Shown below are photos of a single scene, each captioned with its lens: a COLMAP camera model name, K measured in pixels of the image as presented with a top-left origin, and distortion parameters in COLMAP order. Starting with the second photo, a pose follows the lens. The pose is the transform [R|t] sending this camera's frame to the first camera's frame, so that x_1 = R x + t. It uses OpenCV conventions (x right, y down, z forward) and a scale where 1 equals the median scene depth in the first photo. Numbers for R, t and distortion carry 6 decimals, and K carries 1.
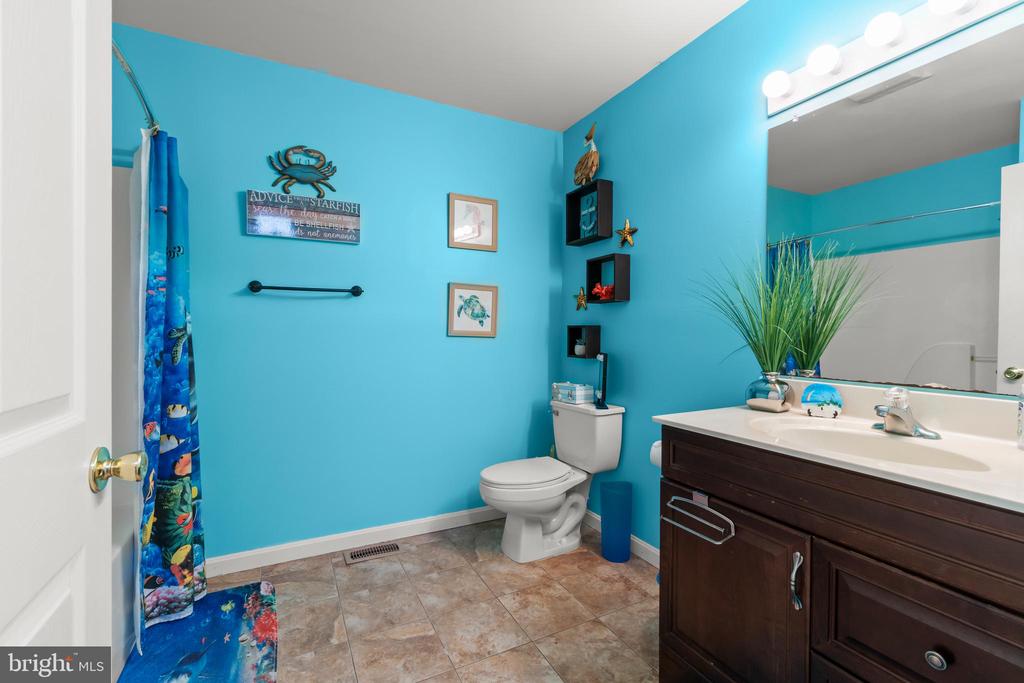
lens RADIAL K [[439.0, 0, 512.0], [0, 439.0, 335.6], [0, 0, 1]] dist [-0.002344, -0.001208]
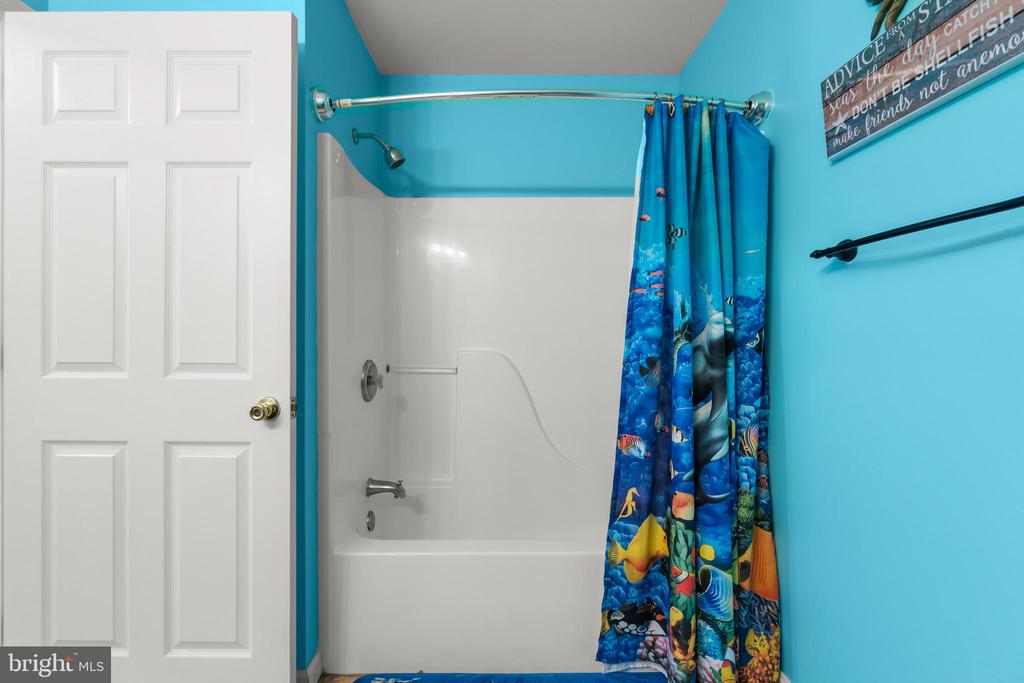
lens RADIAL K [[439.0, 0, 510.9], [0, 439.0, 336.7], [0, 0, 1]] dist [-0.002344, -0.001208]
pose [[-0.437010, 0.003039, -0.899452, 0.098765], [-0.007486, 0.999947, 0.007016, -0.009835], [0.899426, 0.009800, -0.436964, 1.142675]]
